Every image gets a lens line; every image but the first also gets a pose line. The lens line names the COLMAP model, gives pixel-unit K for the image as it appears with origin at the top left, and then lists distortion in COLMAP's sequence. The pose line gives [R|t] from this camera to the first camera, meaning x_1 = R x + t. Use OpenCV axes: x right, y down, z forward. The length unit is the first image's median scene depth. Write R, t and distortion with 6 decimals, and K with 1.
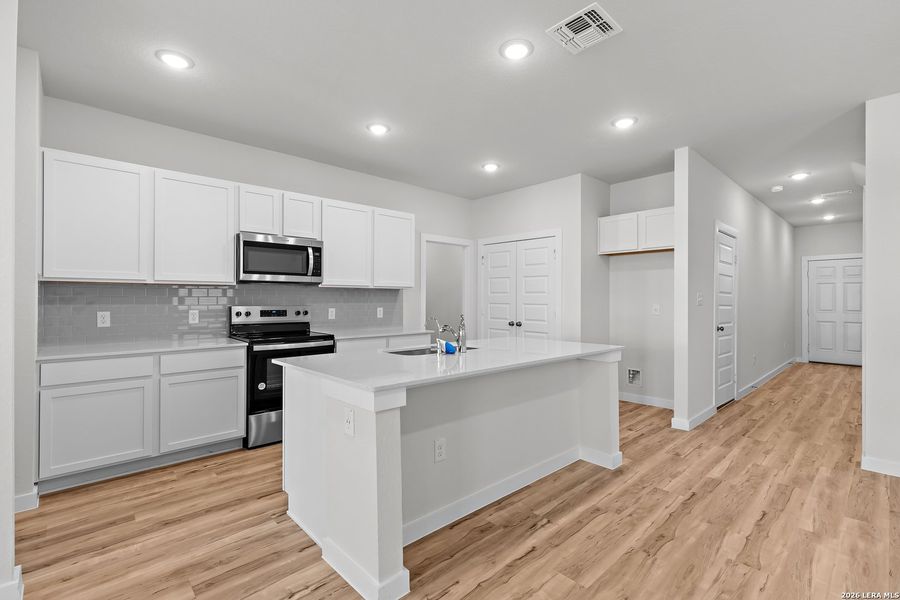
lens RADIAL K [[411.8, 0, 460.0], [0, 411.8, 302.0], [0, 0, 1]] dist [-0.002909, 0.001171]
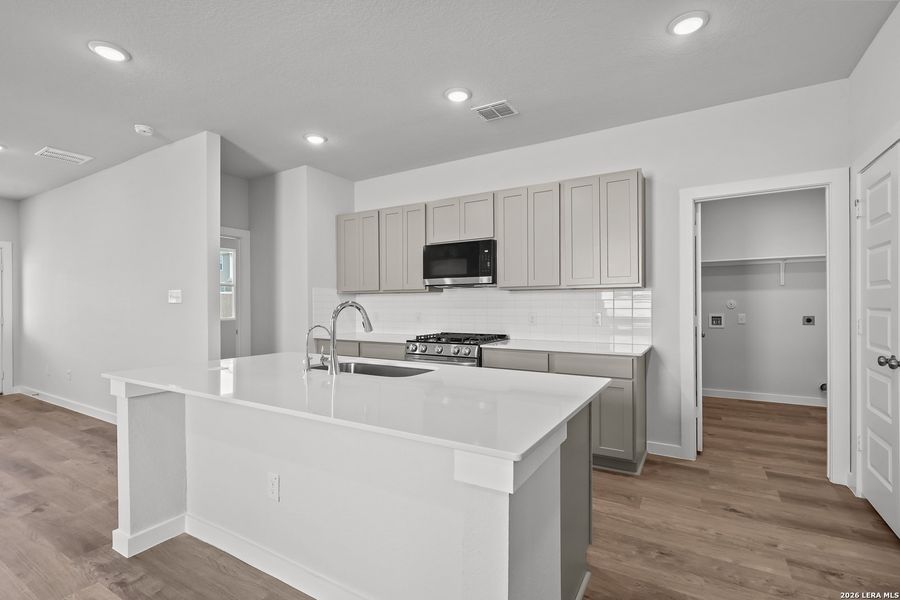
lens RADIAL K [[411.8, 0, 447.7], [0, 411.8, 307.7], [0, 0, 1]] dist [-0.002909, 0.001171]
pose [[0.264761, 0.003502, -0.964308, 0.559468], [0.001551, 0.999991, 0.004057, 0.001457], [0.964313, -0.002569, 0.264753, 0.713620]]
